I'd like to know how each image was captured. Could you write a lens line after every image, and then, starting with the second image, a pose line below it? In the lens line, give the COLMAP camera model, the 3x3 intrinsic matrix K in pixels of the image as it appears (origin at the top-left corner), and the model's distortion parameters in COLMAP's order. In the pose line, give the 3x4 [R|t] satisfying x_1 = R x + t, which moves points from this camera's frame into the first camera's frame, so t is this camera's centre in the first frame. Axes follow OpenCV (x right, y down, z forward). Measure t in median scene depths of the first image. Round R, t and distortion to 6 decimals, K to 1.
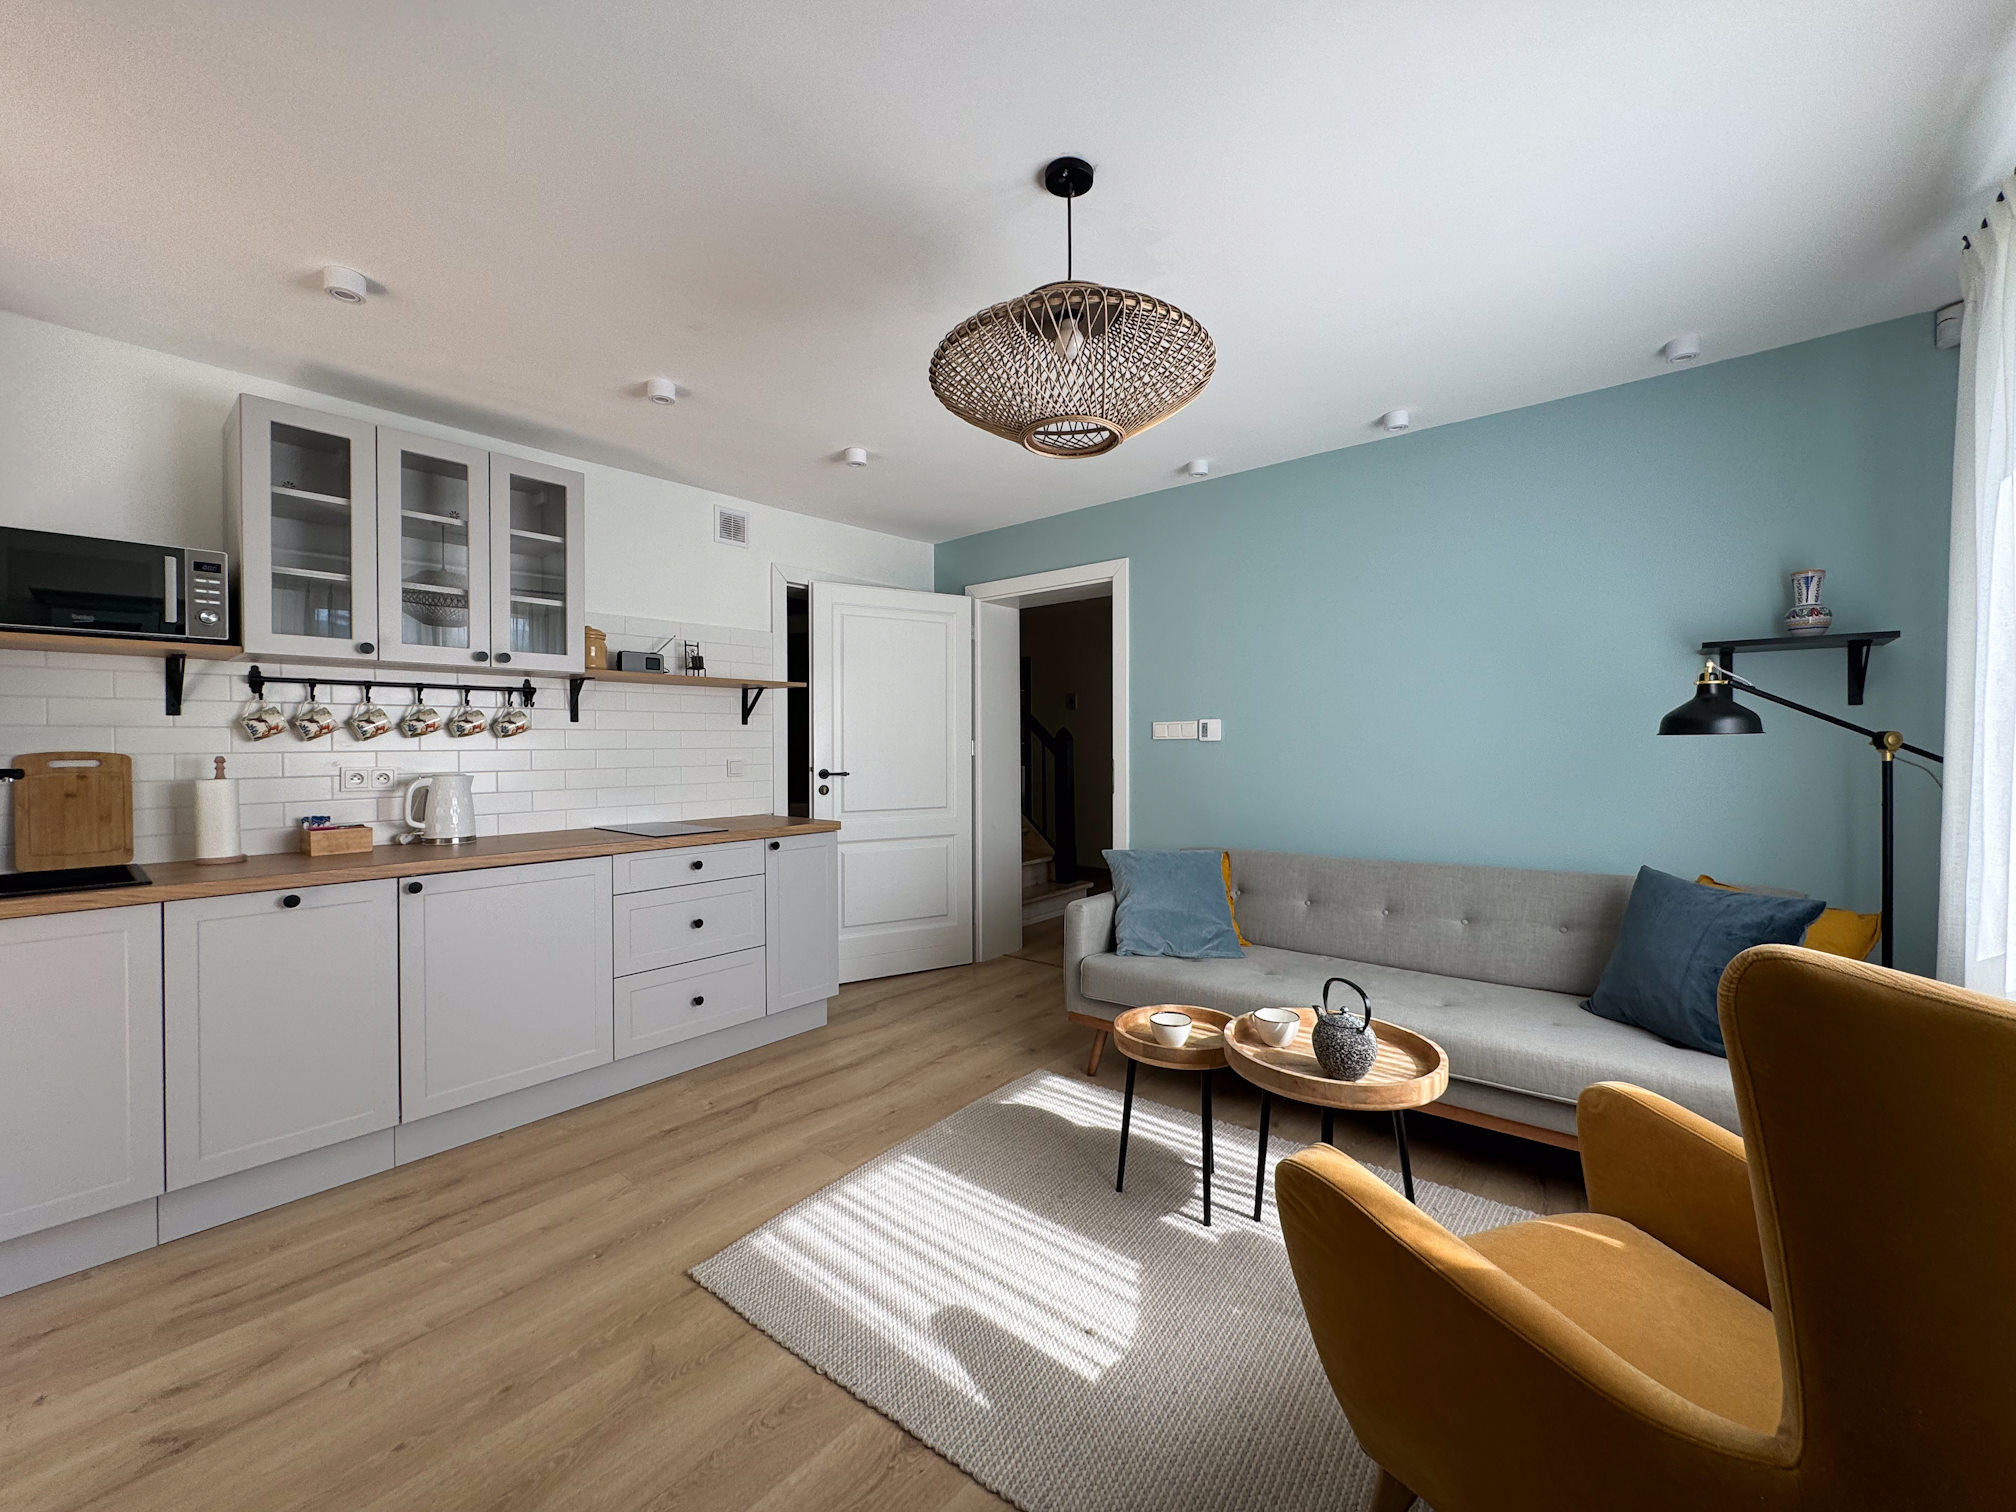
lens RADIAL K [[821.4, 0, 1008.0], [0, 821.4, 756.0], [0, 0, 1]] dist [0.001195, -0.000040]
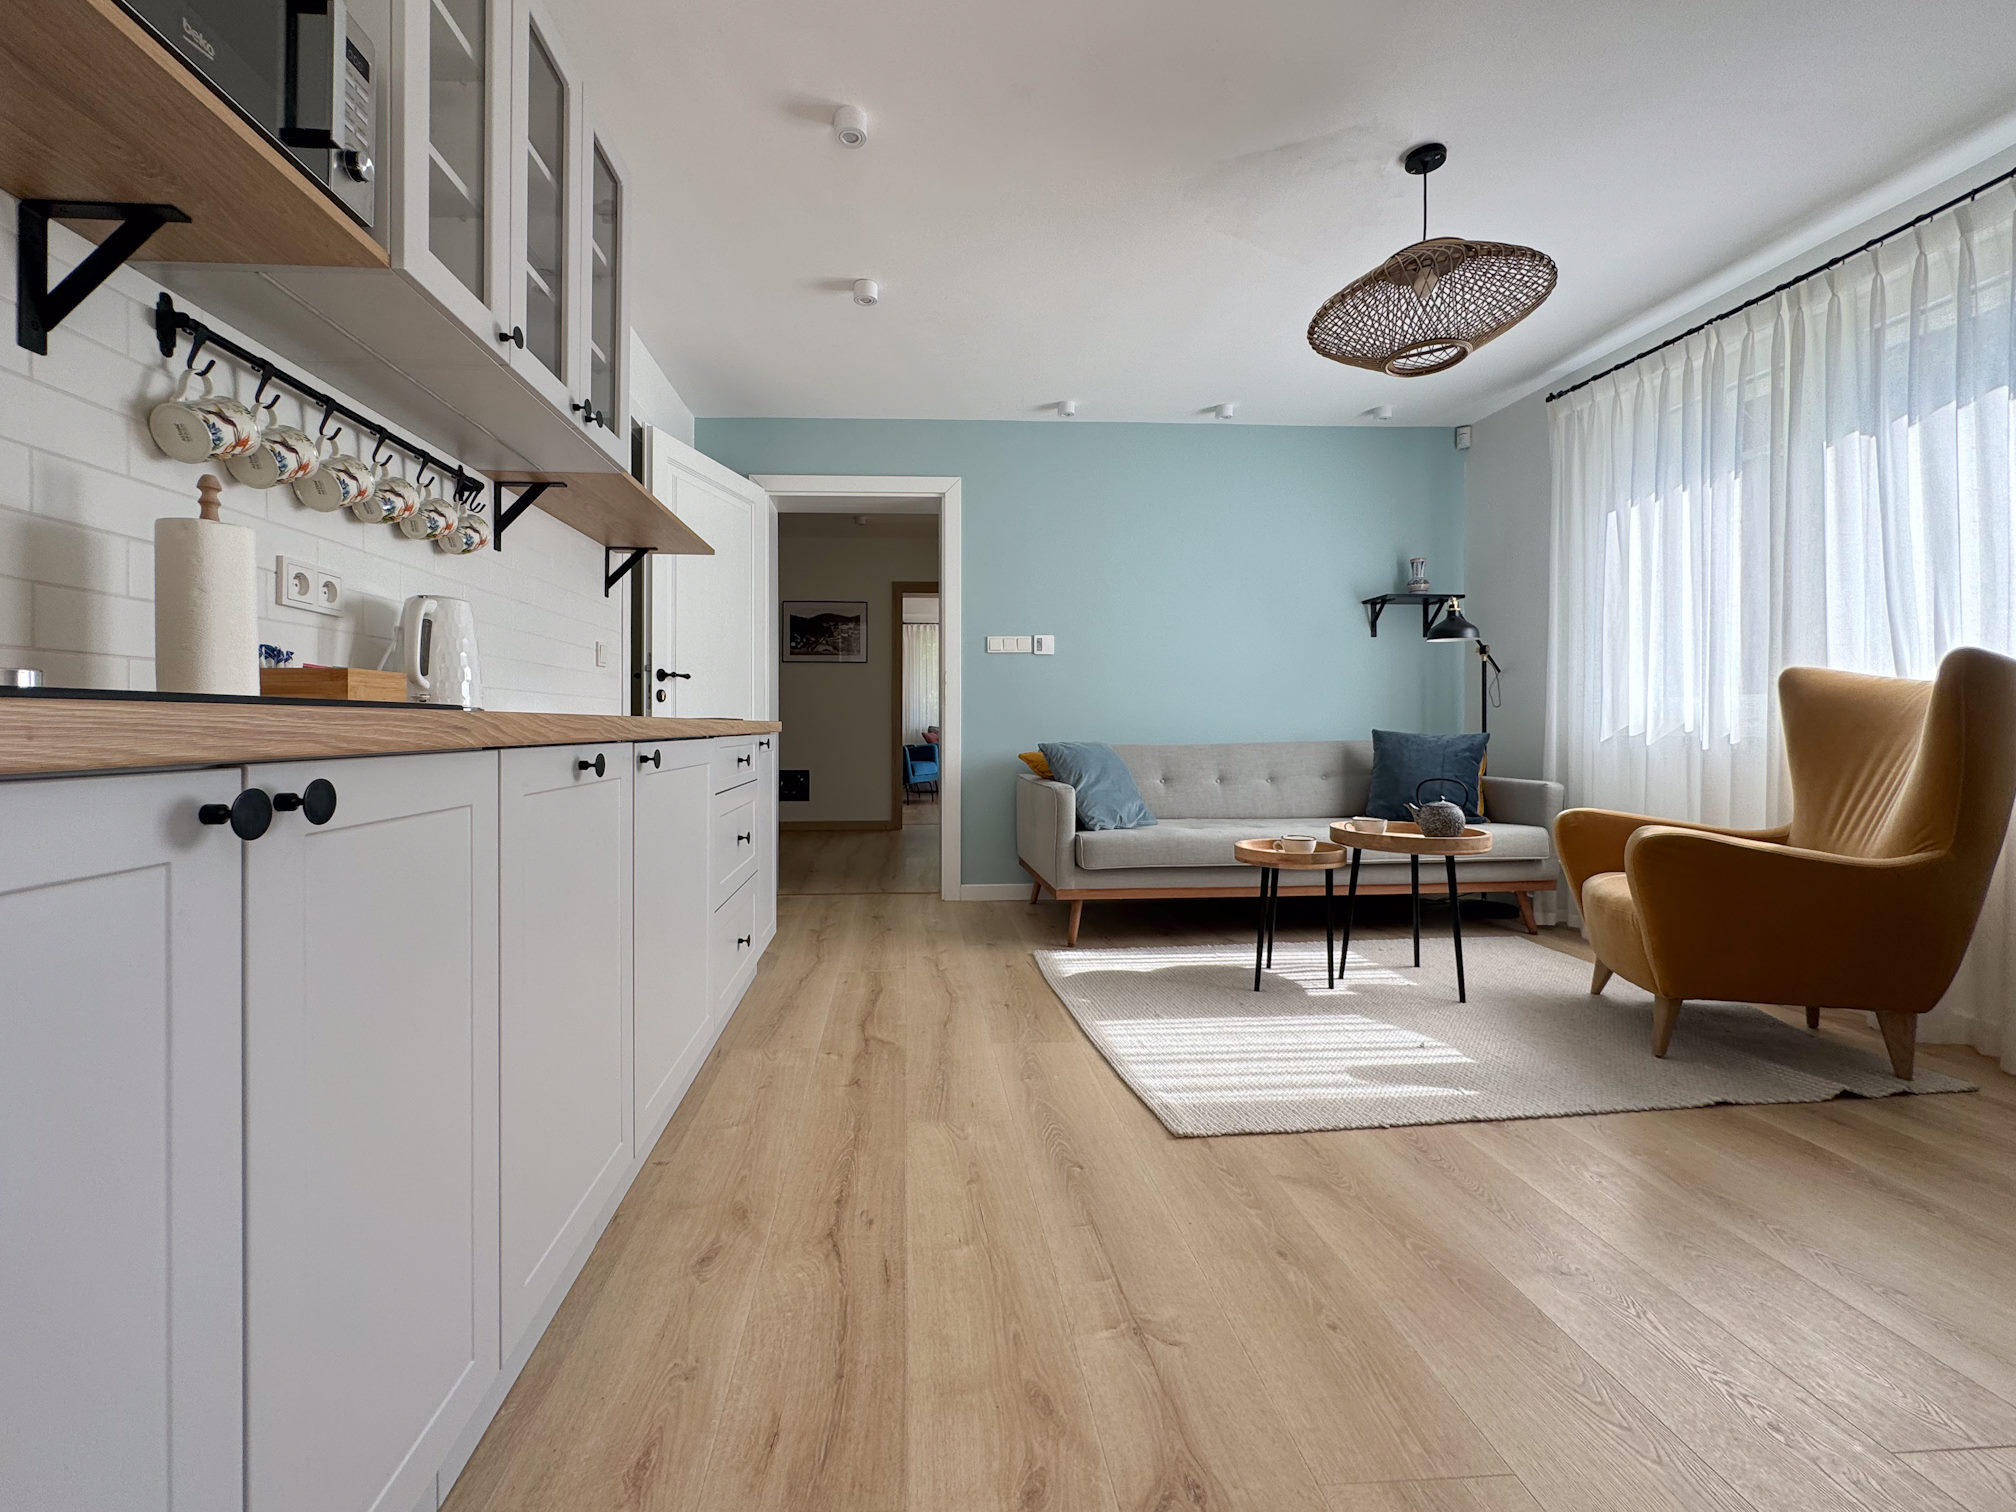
lens RADIAL K [[825.4, 0, 994.6], [0, 825.4, 732.8], [0, 0, 1]] dist [-0.002857, -0.000278]
pose [[0.720574, -0.009346, 0.693315, -0.952984], [0.012547, 0.999921, 0.000439, 0.142303], [-0.693265, 0.008383, 0.720634, 0.385471]]
